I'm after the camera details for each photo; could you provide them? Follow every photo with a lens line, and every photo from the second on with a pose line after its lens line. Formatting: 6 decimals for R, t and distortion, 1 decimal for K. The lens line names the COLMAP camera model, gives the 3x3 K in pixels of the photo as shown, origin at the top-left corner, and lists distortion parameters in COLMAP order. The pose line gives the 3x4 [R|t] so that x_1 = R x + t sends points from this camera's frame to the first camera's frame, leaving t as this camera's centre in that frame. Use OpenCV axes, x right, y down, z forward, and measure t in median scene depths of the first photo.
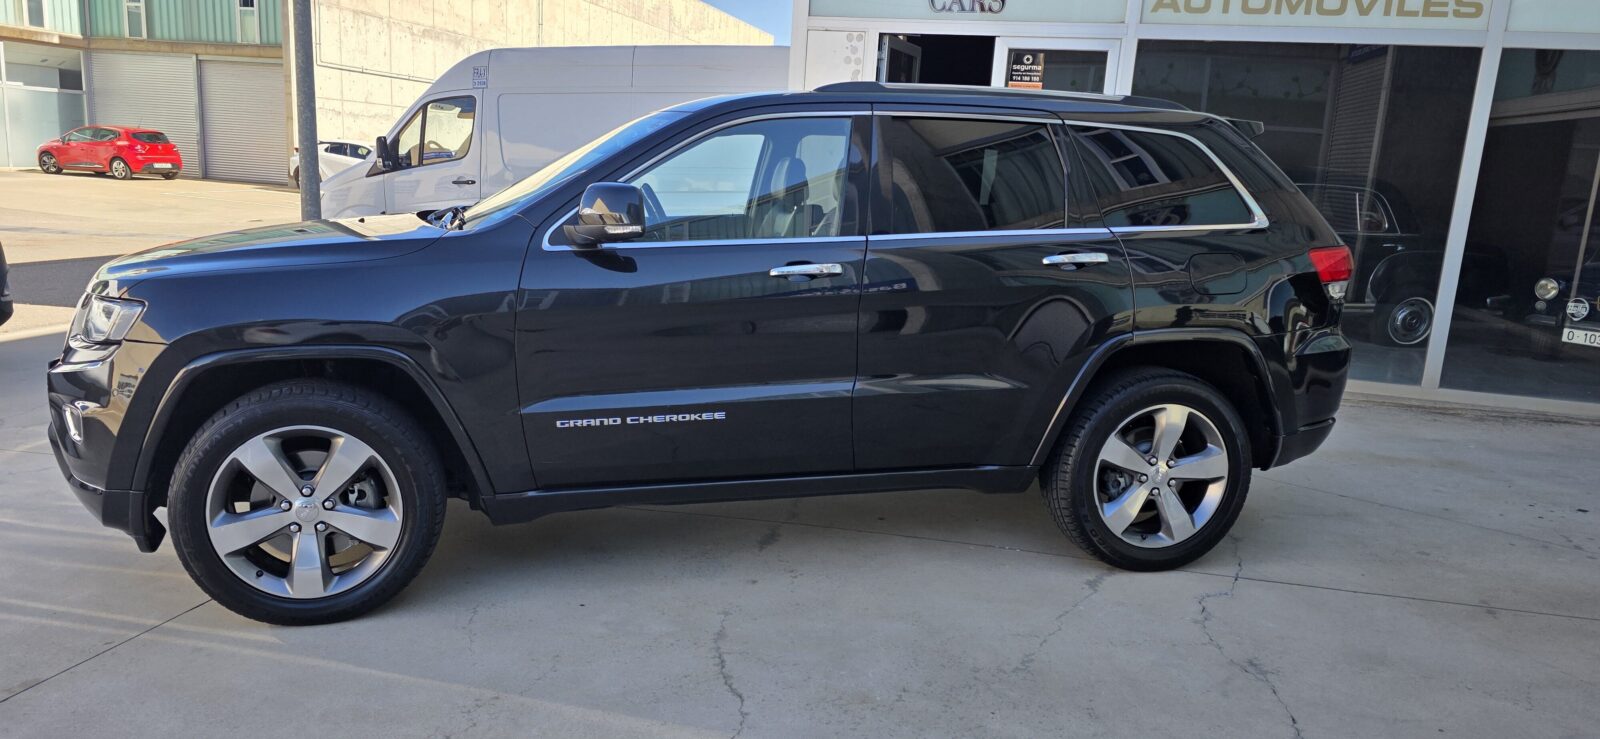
lens RADIAL K [[1064.6, 0, 780.8], [0, 1064.6, 376.8], [0, 0, 1]] dist [0.058899, -0.044335]
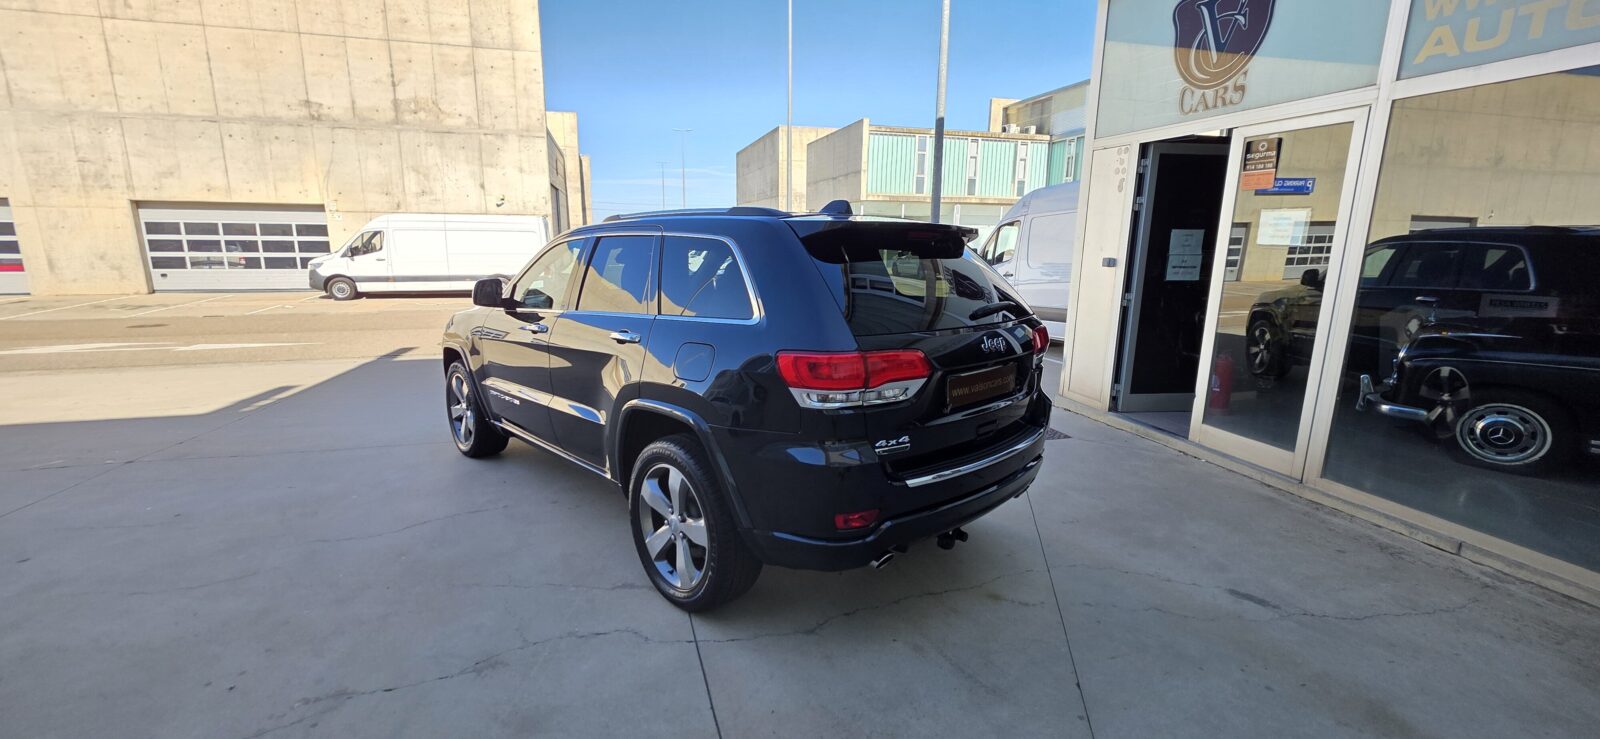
lens RADIAL K [[628.5, 0, 795.0], [0, 628.5, 367.8], [0, 0, 1]] dist [0.006161, -0.001026]
pose [[0.505166, 0.124110, -0.854052, 0.539901], [-0.150065, 0.987162, 0.054692, -0.075249], [0.849875, 0.100535, 0.517305, 0.398654]]
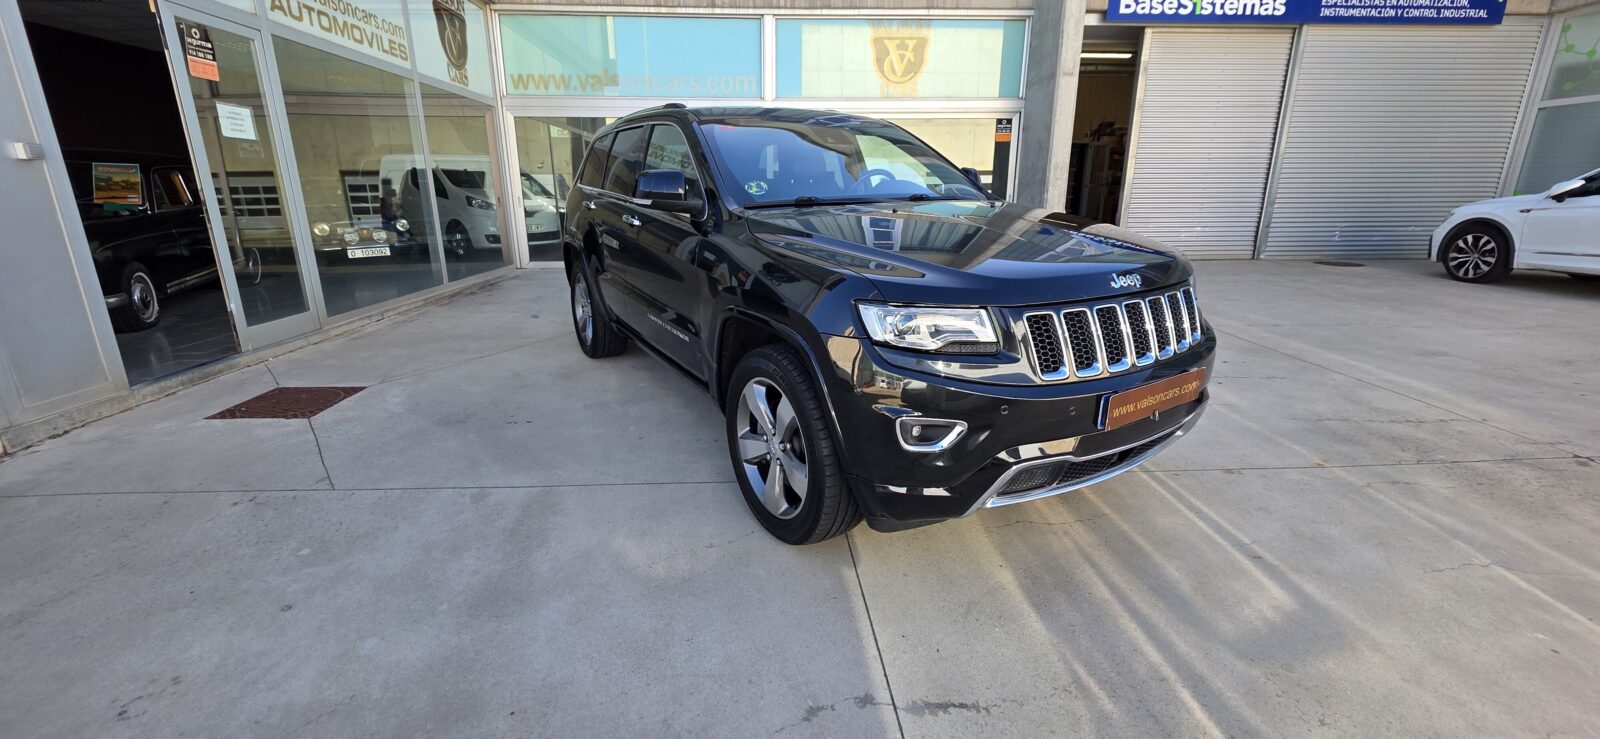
lens RADIAL K [[641.9, 0, 800.7], [0, 641.9, 364.9], [0, 0, 1]] dist [0.003968, -0.000777]
pose [[-0.313618, -0.302126, 0.900202, -0.549490], [0.174375, 0.913584, 0.367367, -0.151494], [-0.933401, 0.272186, -0.233833, 0.744057]]
